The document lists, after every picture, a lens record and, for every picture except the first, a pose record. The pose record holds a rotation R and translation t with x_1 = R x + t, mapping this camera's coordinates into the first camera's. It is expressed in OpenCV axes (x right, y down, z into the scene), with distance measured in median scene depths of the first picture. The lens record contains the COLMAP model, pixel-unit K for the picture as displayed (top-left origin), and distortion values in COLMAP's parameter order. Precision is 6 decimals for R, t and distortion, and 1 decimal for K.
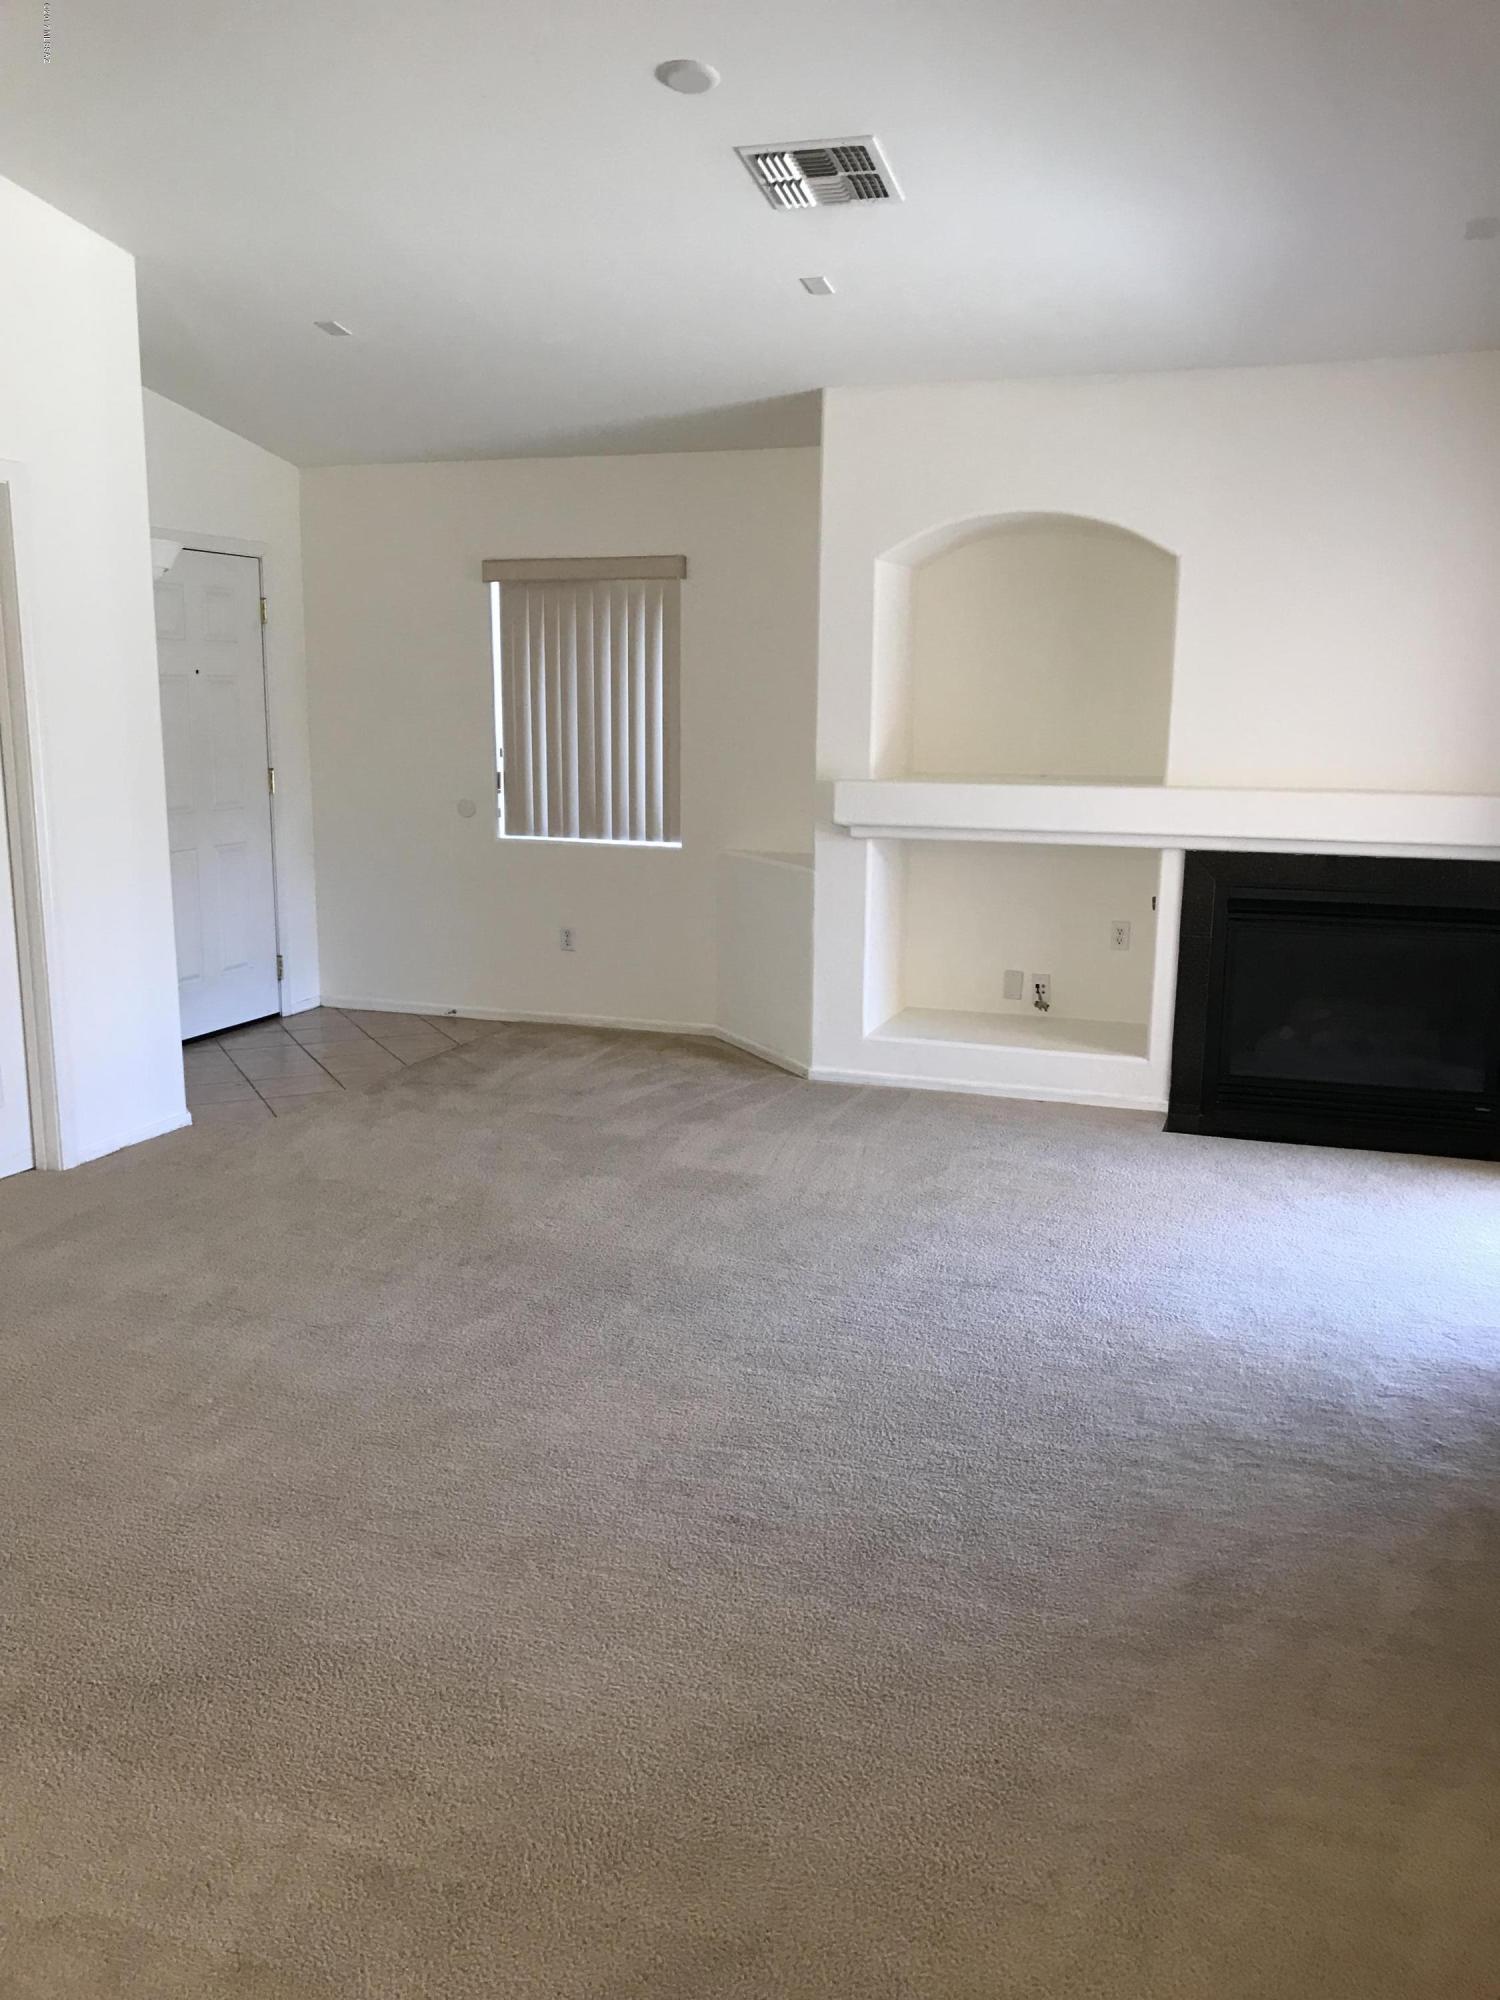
lens RADIAL K [[1614.1, 0, 753.3], [0, 1614.1, 1031.0], [0, 0, 1]] dist [0.090336, -0.251750]
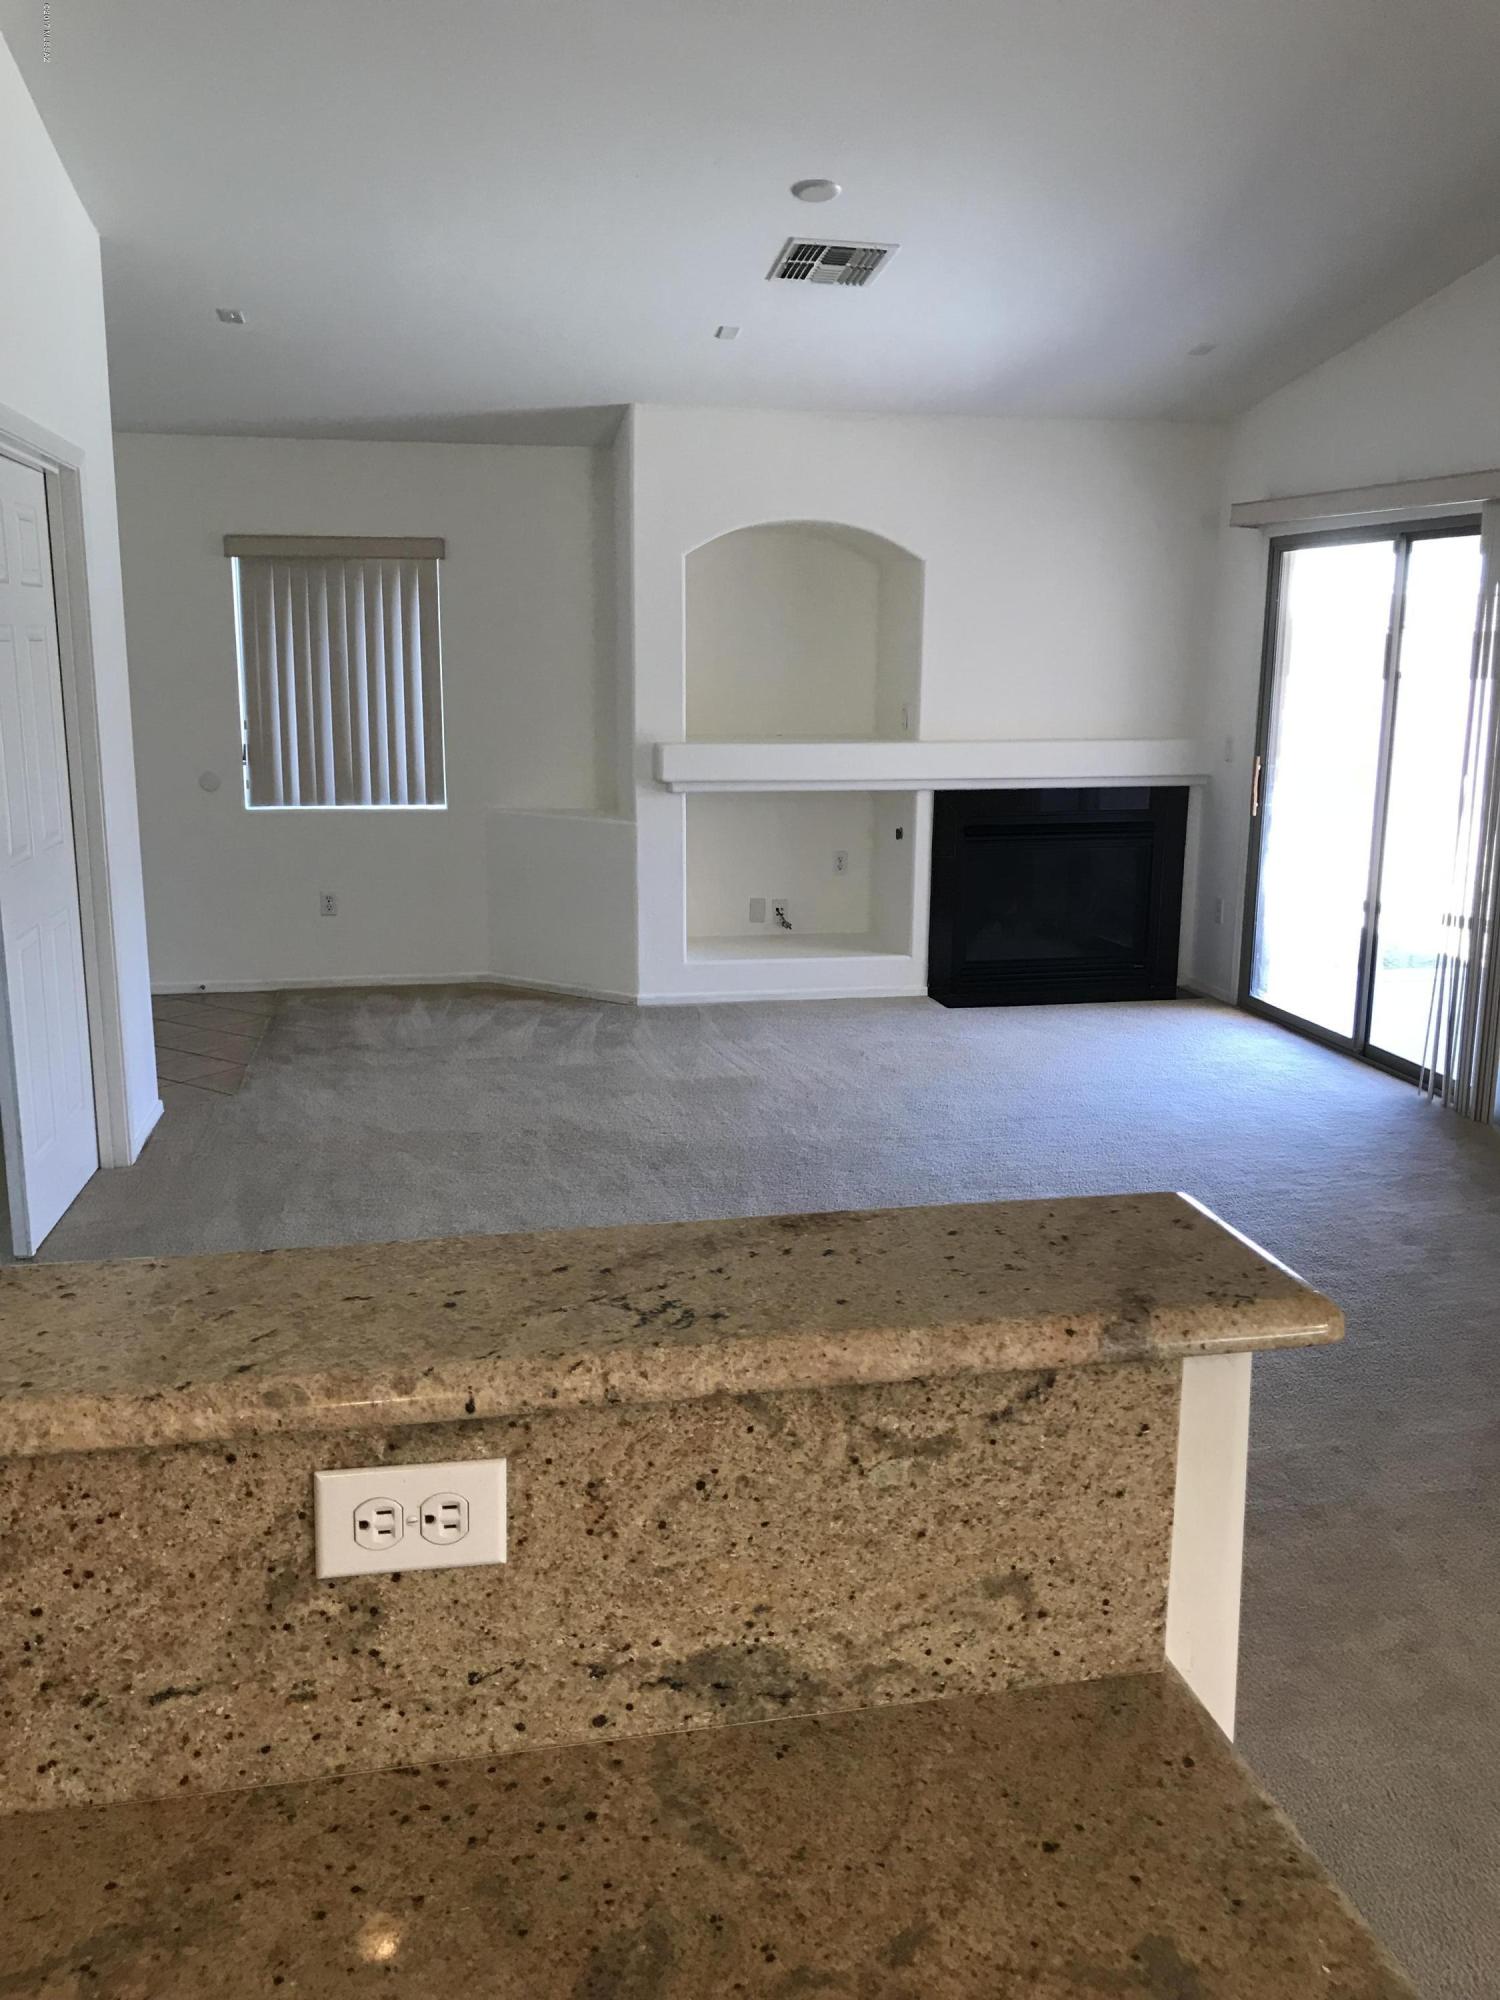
lens RADIAL K [[1640.6, 0, 750.4], [0, 1640.6, 996.1], [0, 0, 1]] dist [0.085684, -0.162845]
pose [[0.863546, -0.108444, 0.492471, -0.459946], [0.102928, 0.993948, 0.038388, -0.012795], [-0.493654, 0.017539, 0.869482, -0.049888]]
